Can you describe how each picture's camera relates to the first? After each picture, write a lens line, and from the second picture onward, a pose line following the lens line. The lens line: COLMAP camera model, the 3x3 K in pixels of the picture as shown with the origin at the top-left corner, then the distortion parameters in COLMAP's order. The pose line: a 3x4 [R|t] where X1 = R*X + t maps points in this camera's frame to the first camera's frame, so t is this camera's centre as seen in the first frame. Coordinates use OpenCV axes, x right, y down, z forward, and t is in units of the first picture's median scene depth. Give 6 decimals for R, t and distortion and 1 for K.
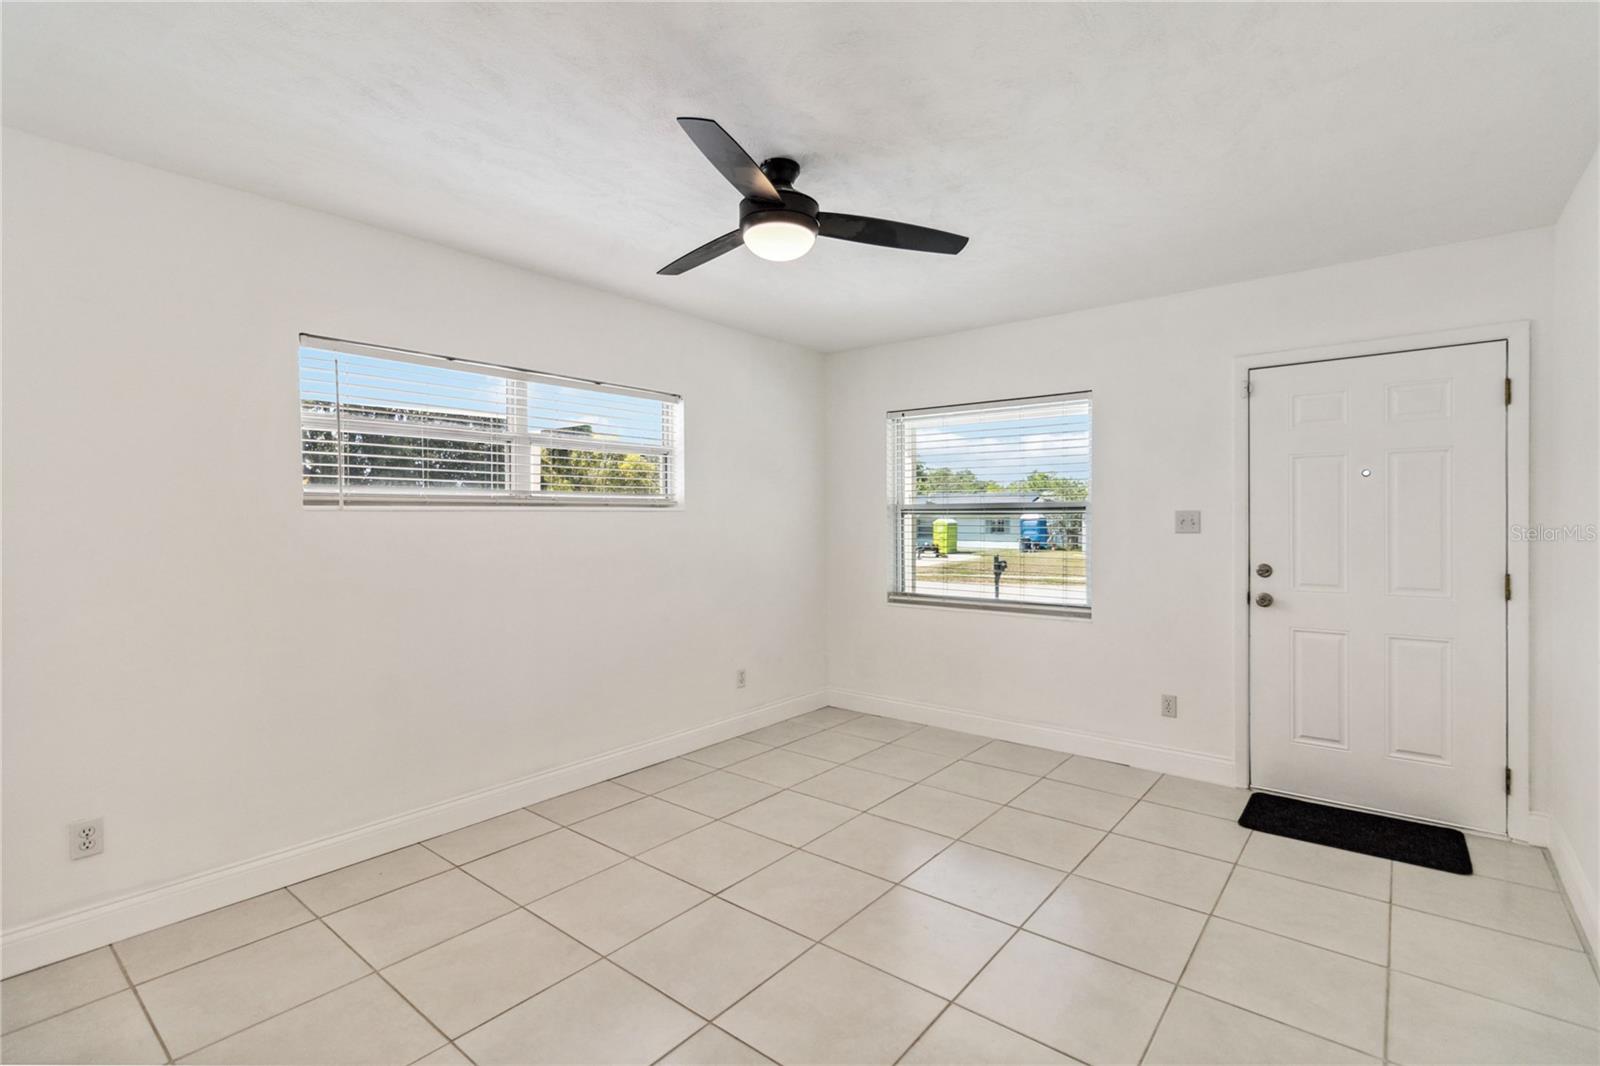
lens RADIAL K [[730.8, 0, 801.5], [0, 730.8, 524.1], [0, 0, 1]] dist [-0.002748, -0.000277]
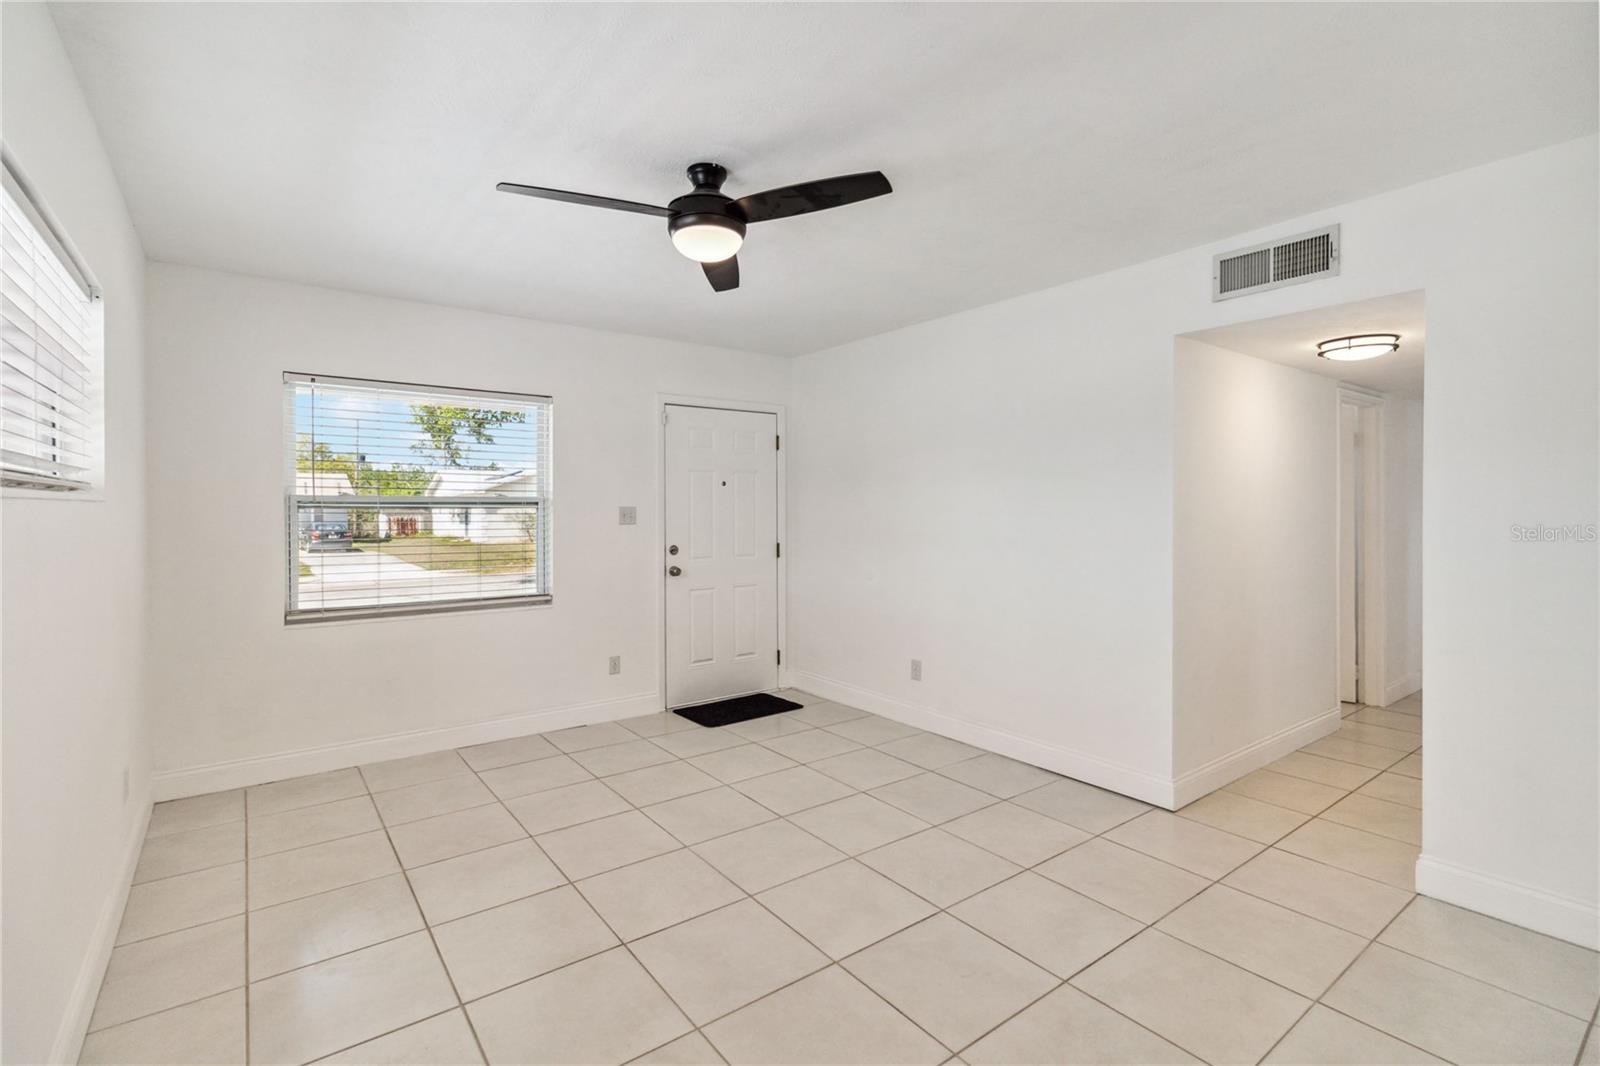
lens RADIAL K [[739.7, 0, 805.2], [0, 739.7, 515.4], [0, 0, 1]] dist [-0.000039, 0.000453]
pose [[0.235184, -0.005657, 0.971935, -0.659207], [0.006215, 0.999971, 0.004316, -0.006769], [-0.971931, 0.005026, 0.235212, 0.408697]]
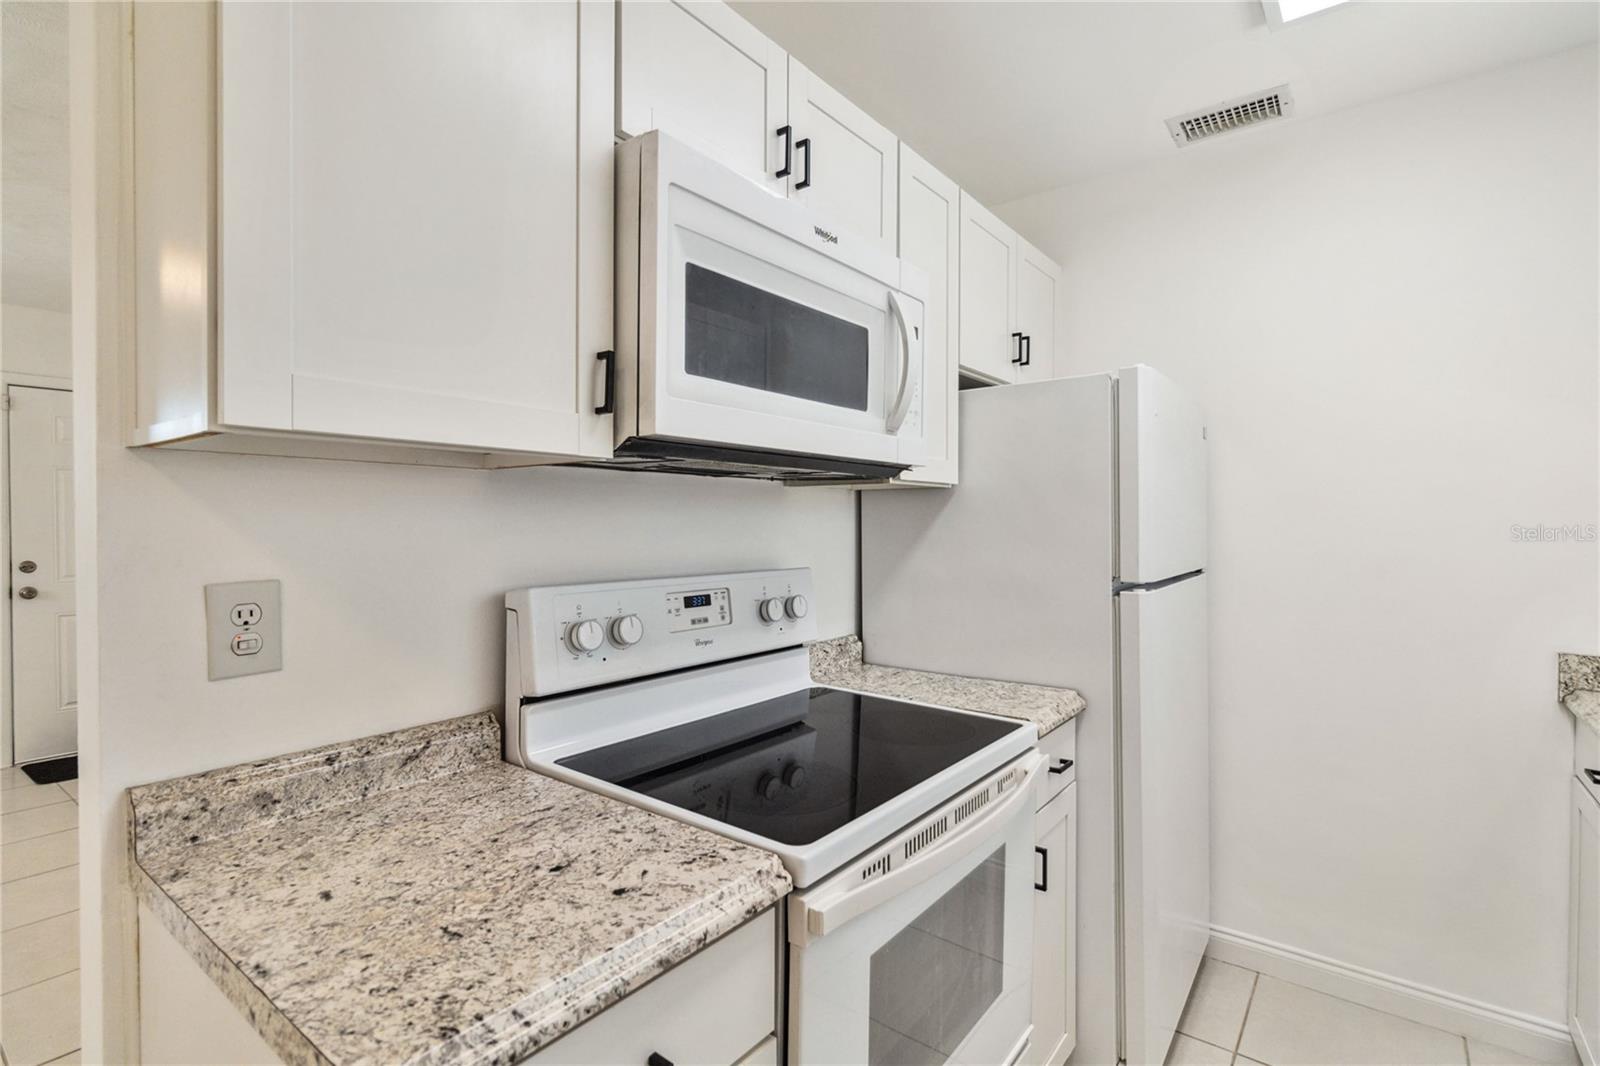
lens RADIAL K [[752.2, 0, 821.9], [0, 752.2, 530.0], [0, 0, 1]] dist [-0.000150, -0.000237]
pose [[-0.036305, -0.008635, 0.999303, -0.552608], [0.002274, 0.999959, 0.008723, -0.000602], [-0.999338, 0.002589, -0.036284, -0.179210]]
